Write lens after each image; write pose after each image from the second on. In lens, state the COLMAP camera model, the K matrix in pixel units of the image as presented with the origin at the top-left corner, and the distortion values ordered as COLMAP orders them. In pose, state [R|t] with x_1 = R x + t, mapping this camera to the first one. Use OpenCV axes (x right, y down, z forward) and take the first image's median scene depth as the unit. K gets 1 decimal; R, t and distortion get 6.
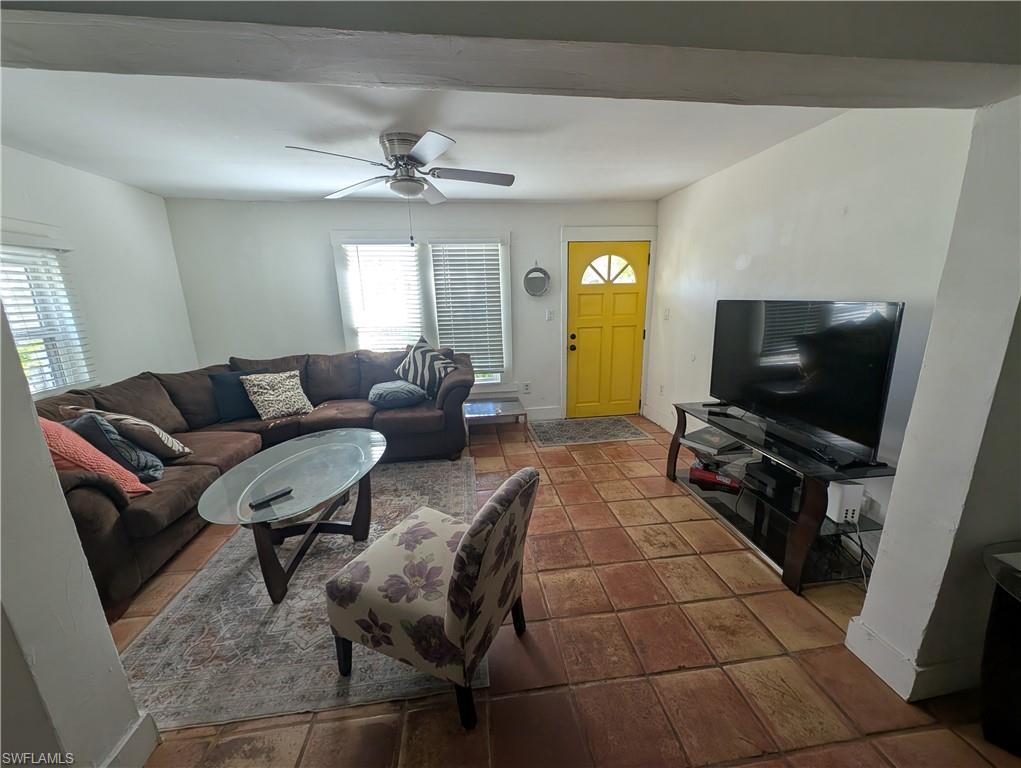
lens RADIAL K [[381.4, 0, 511.3], [0, 381.4, 381.9], [0, 0, 1]] dist [-0.001605, -0.002541]
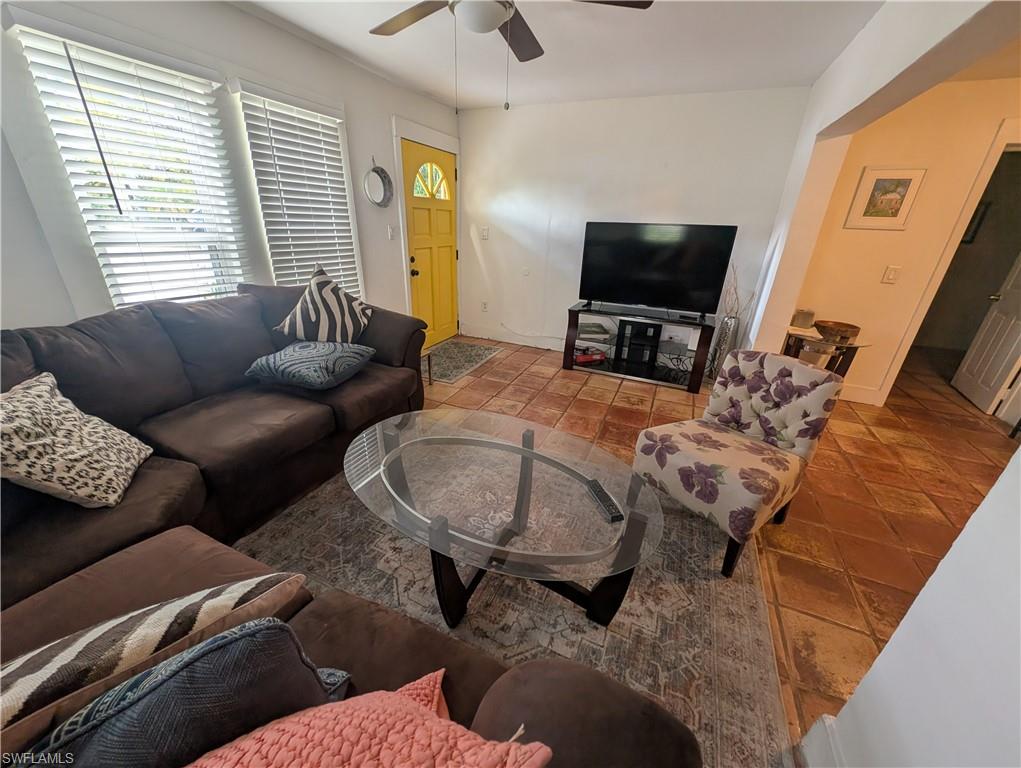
lens RADIAL K [[381.4, 0, 508.3], [0, 381.4, 388.3], [0, 0, 1]] dist [-0.001605, -0.002541]
pose [[0.528532, -0.306858, 0.791512, -0.537402], [0.146951, 0.951379, 0.270710, -0.044416], [-0.836098, -0.026765, 0.547928, 0.347527]]
